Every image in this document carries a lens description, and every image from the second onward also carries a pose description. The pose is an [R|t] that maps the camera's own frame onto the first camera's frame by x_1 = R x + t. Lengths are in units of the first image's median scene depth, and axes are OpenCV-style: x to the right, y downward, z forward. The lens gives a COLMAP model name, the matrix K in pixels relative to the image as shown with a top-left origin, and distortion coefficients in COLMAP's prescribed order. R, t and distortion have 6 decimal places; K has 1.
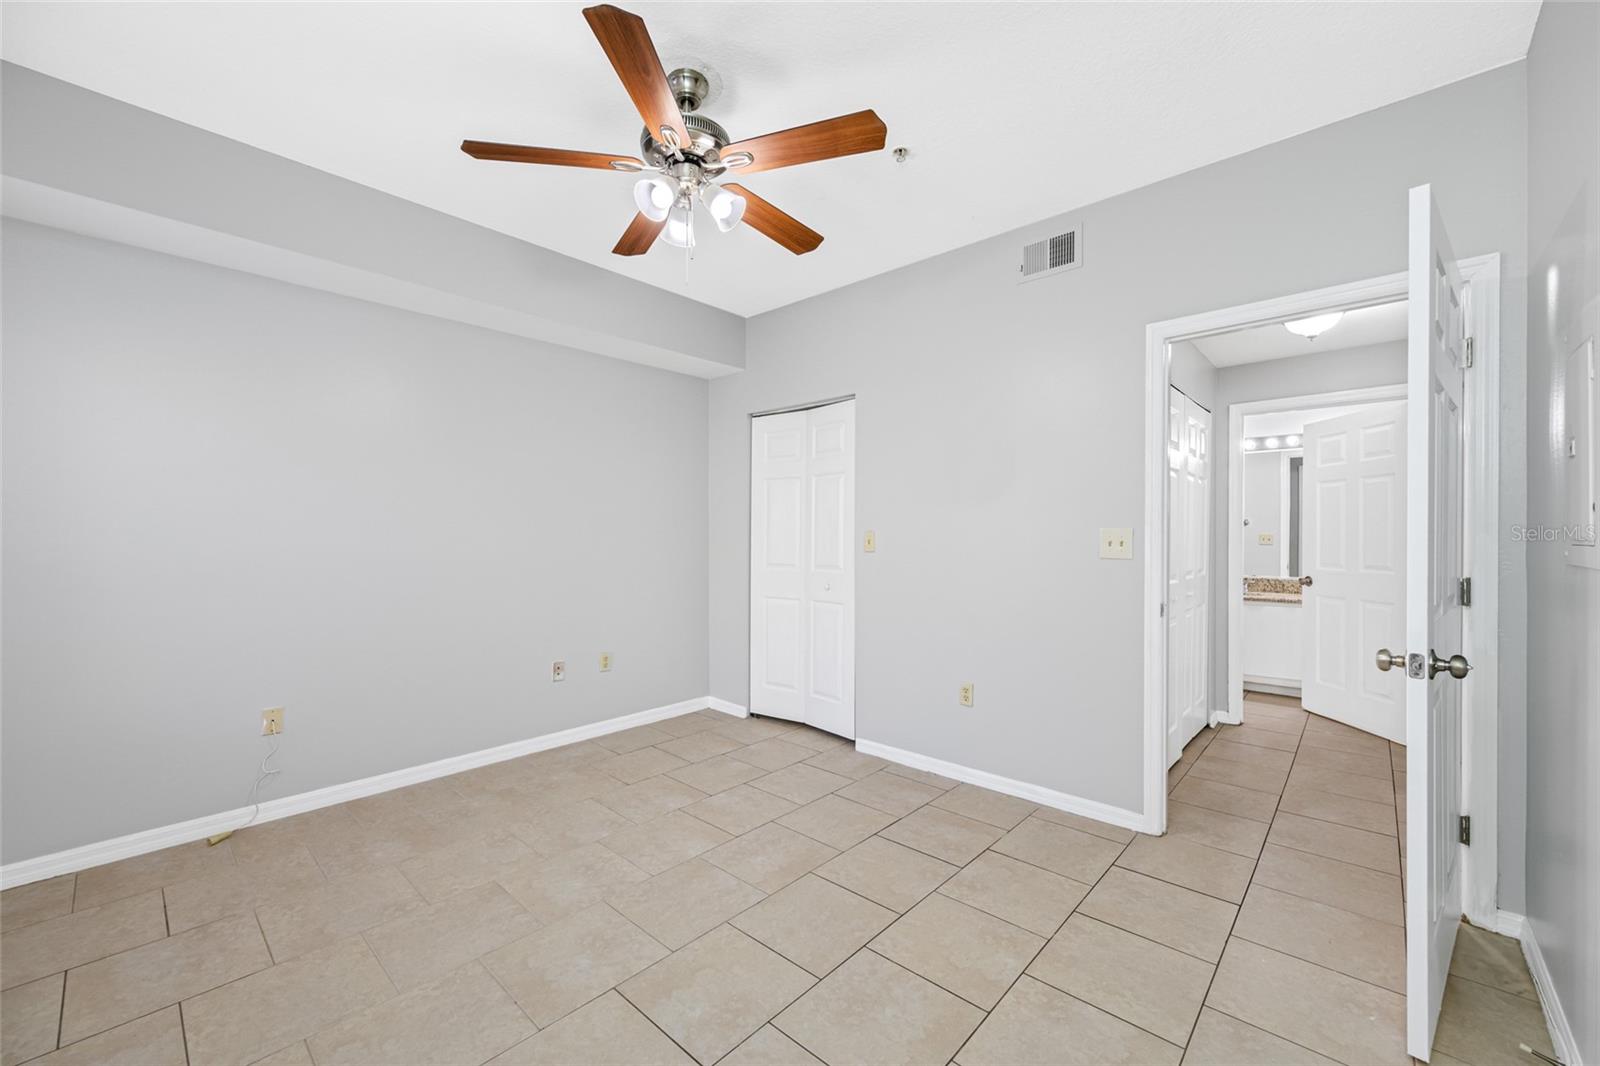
lens RADIAL K [[637.6, 0, 808.7], [0, 637.6, 532.8], [0, 0, 1]] dist [0.004246, 0.000262]
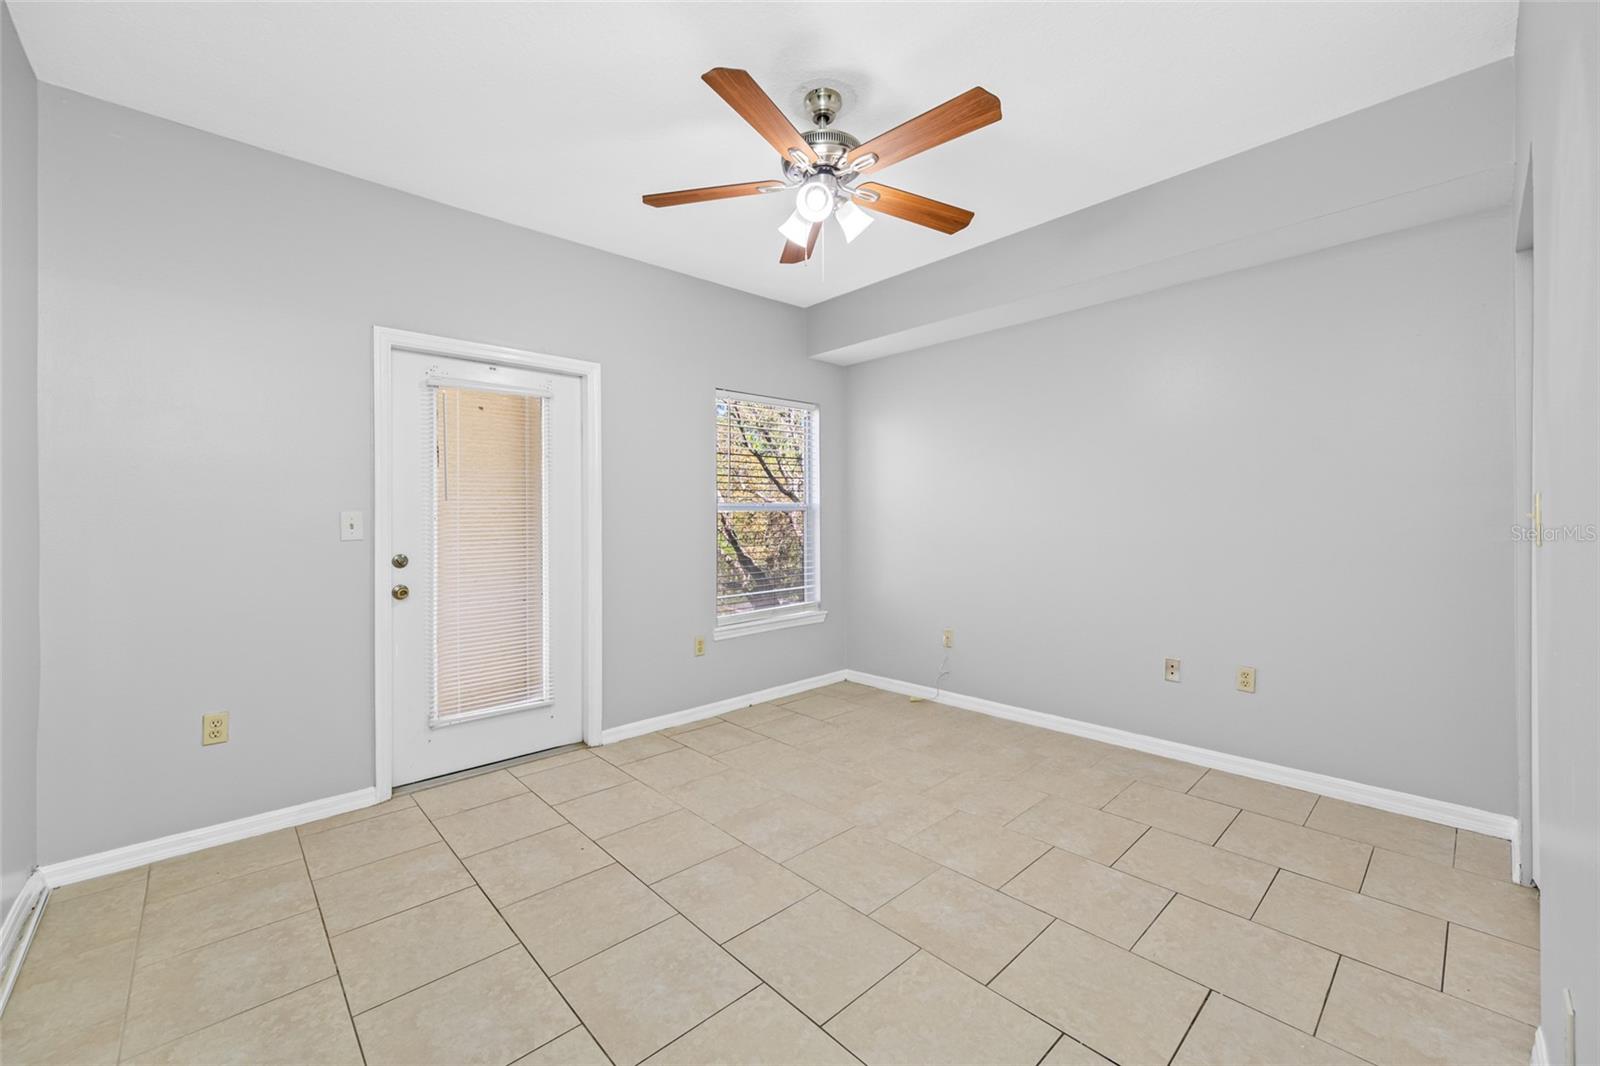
lens RADIAL K [[637.6, 0, 806.9], [0, 637.6, 532.1], [0, 0, 1]] dist [0.004246, 0.000262]
pose [[-0.086497, 0.023596, -0.995973, 0.608286], [0.020029, 0.999559, 0.021942, 0.007100], [0.996051, -0.018050, -0.086931, 0.741276]]
